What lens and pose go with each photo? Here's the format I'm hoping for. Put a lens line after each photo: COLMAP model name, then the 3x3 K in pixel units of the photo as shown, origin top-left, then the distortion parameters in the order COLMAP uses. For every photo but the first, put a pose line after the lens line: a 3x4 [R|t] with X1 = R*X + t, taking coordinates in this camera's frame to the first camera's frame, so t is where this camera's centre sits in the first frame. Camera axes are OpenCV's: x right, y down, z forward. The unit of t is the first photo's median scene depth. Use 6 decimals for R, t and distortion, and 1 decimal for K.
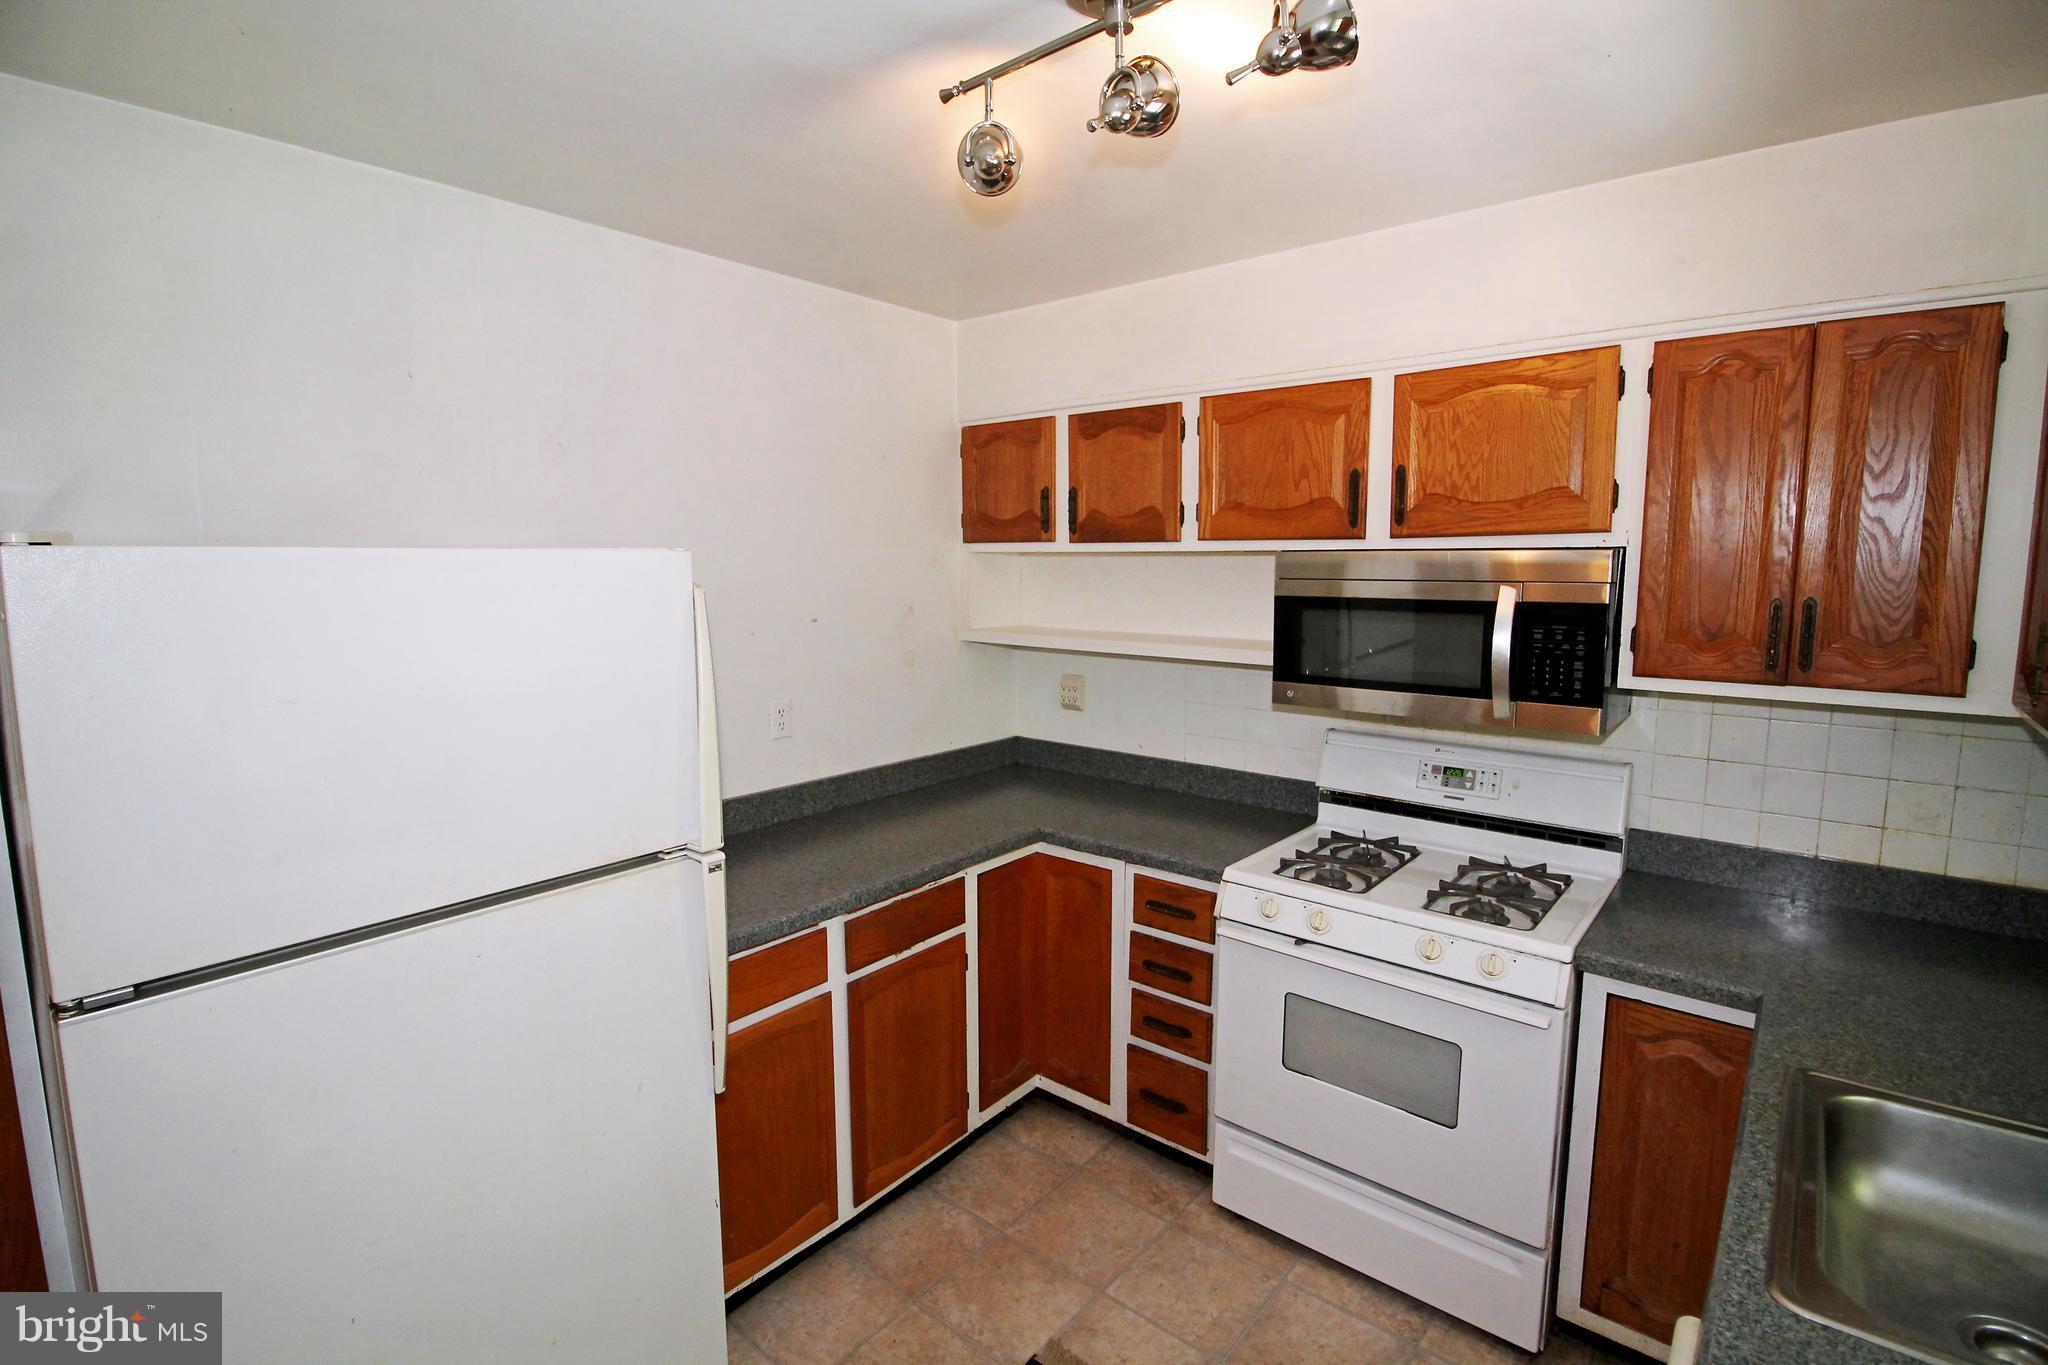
lens RADIAL K [[955.3, 0, 1018.6], [0, 955.3, 672.5], [0, 0, 1]] dist [-0.011652, -0.003169]
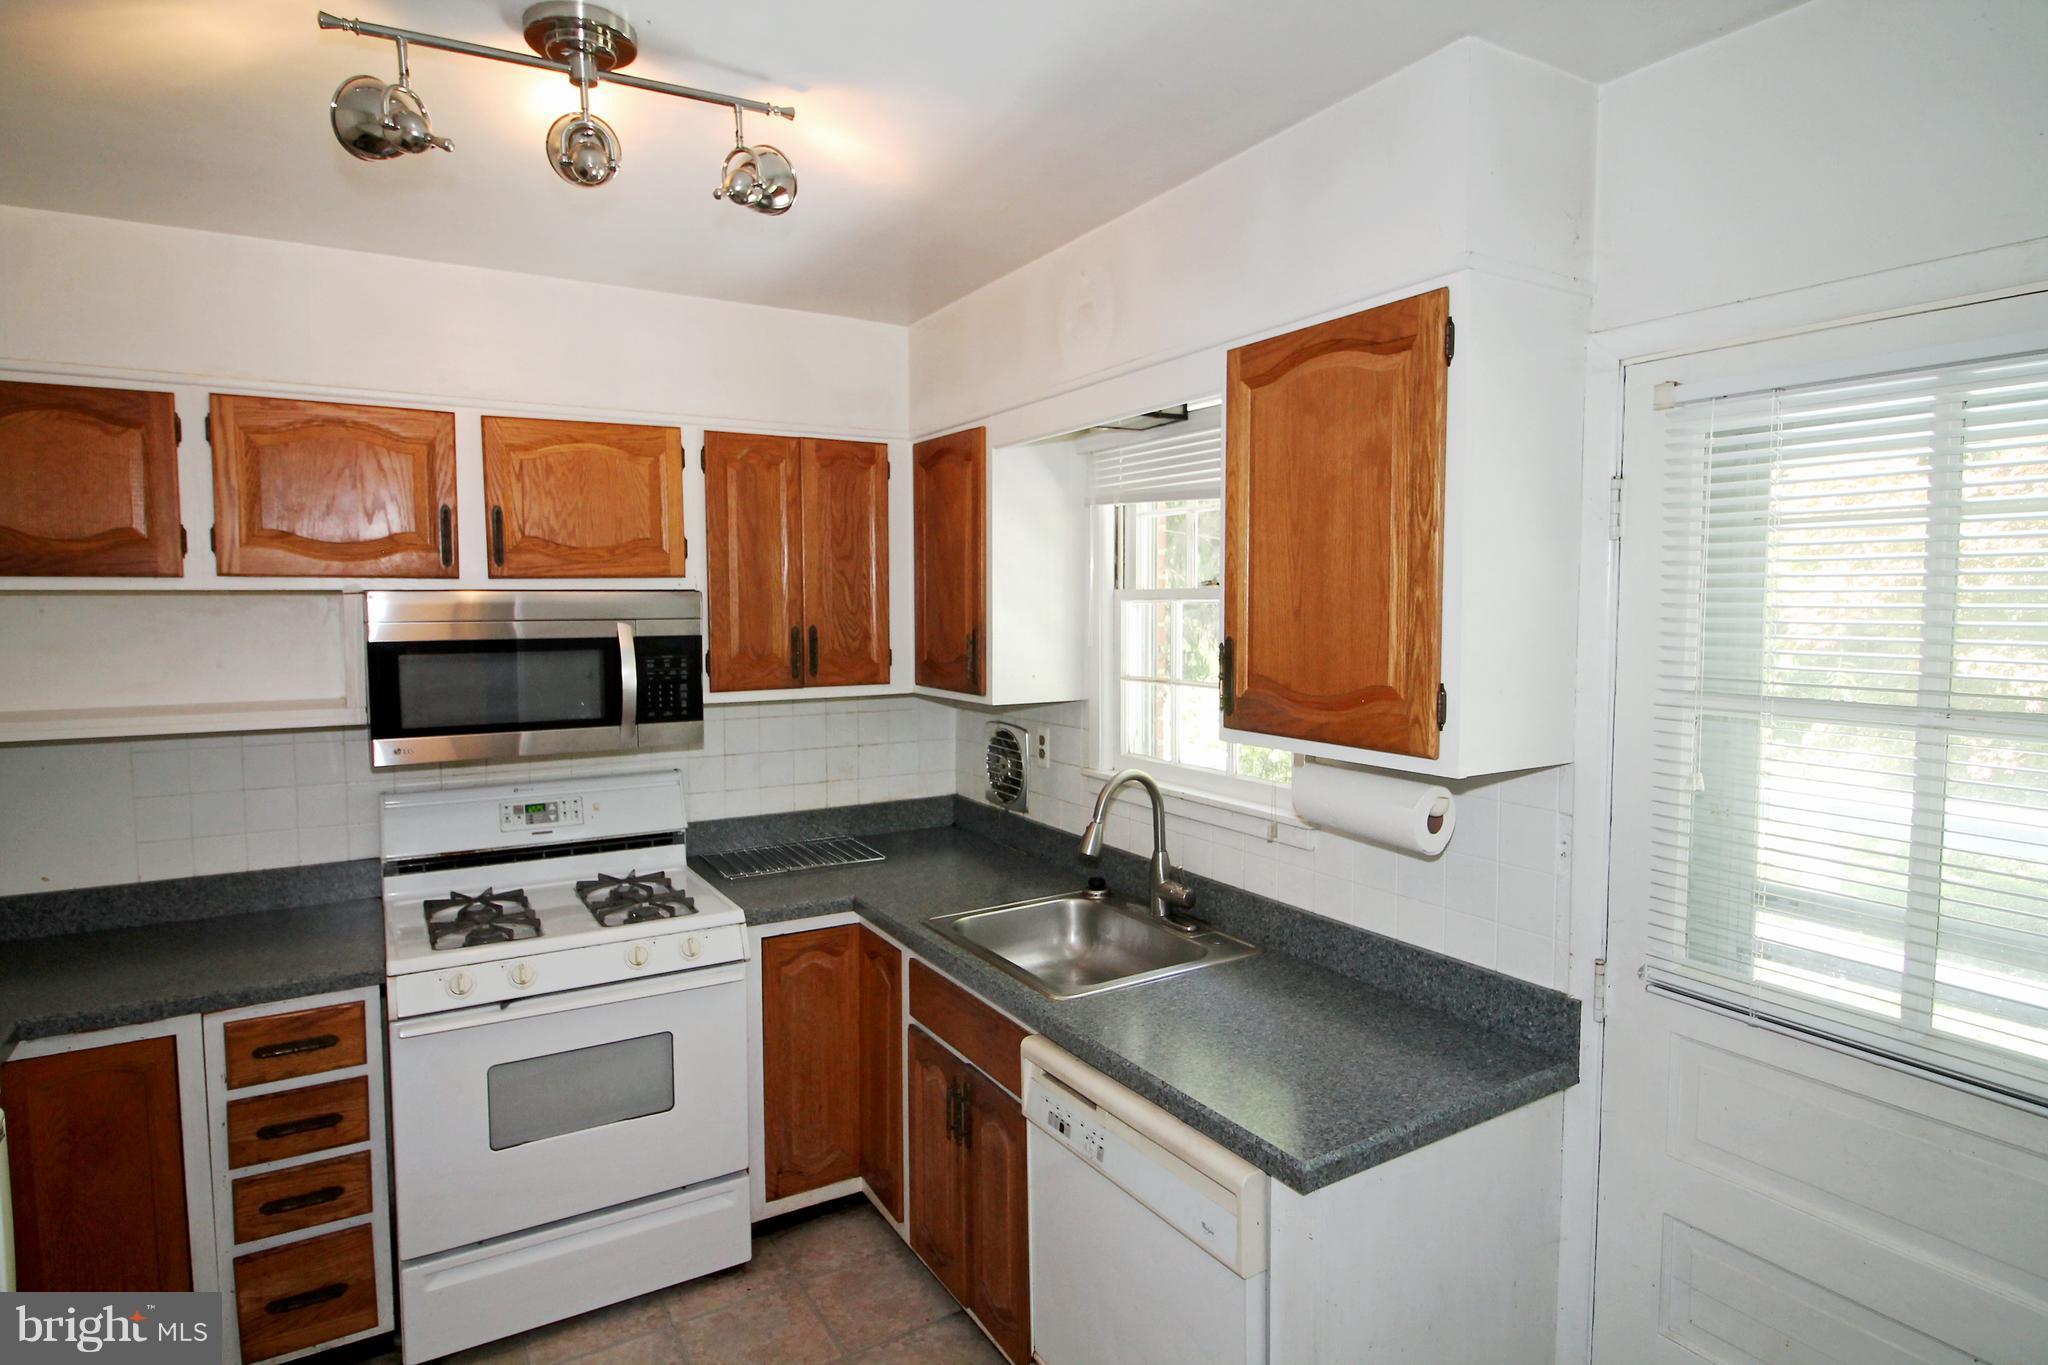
lens RADIAL K [[1075.4, 0, 1014.0], [0, 1075.4, 668.0], [0, 0, 1]] dist [-0.011294, -0.001500]
pose [[0.327218, -0.057123, 0.943221, -0.507399], [0.114626, 0.993200, 0.020384, -0.010444], [-0.937971, 0.101447, 0.331540, 0.143003]]
